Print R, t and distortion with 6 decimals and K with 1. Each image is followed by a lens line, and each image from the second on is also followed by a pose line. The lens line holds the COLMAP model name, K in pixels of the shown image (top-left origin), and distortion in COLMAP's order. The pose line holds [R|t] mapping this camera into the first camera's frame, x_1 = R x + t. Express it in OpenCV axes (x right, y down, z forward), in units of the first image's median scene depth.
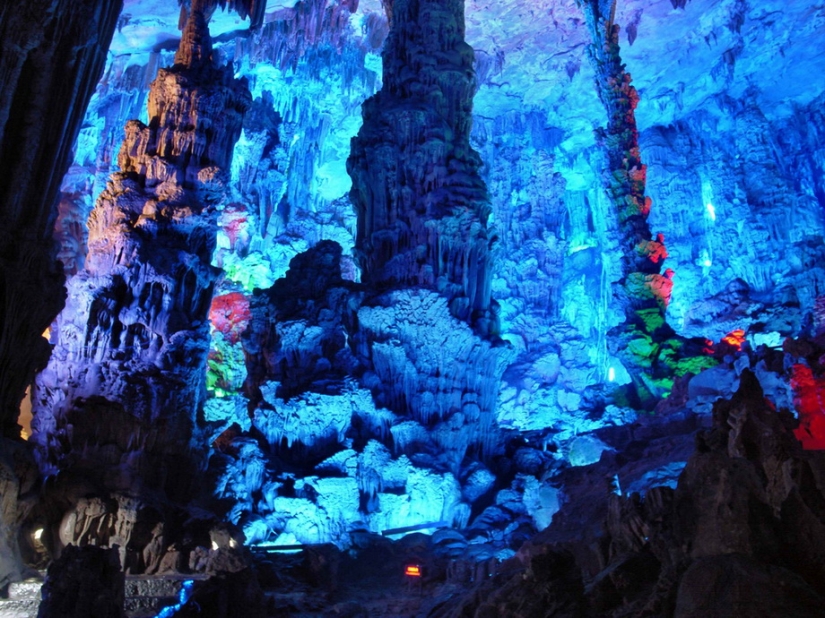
lens RADIAL K [[681.4, 0, 413.0], [0, 681.4, 333.8], [0, 0, 1]] dist [-0.035845, 0.038978]
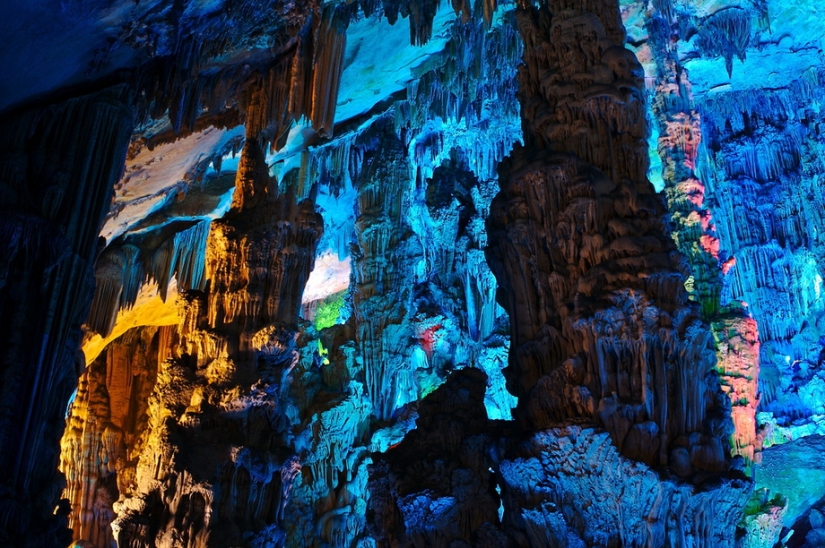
lens RADIAL K [[956.9, 0, 412.5], [0, 956.9, 274.0], [0, 0, 1]] dist [-0.103049, 0.079946]
pose [[0.875955, -0.215079, -0.431793, 0.179021], [0.154929, 0.973116, -0.170419, -0.041590], [0.456838, 0.082382, 0.885727, 0.027697]]
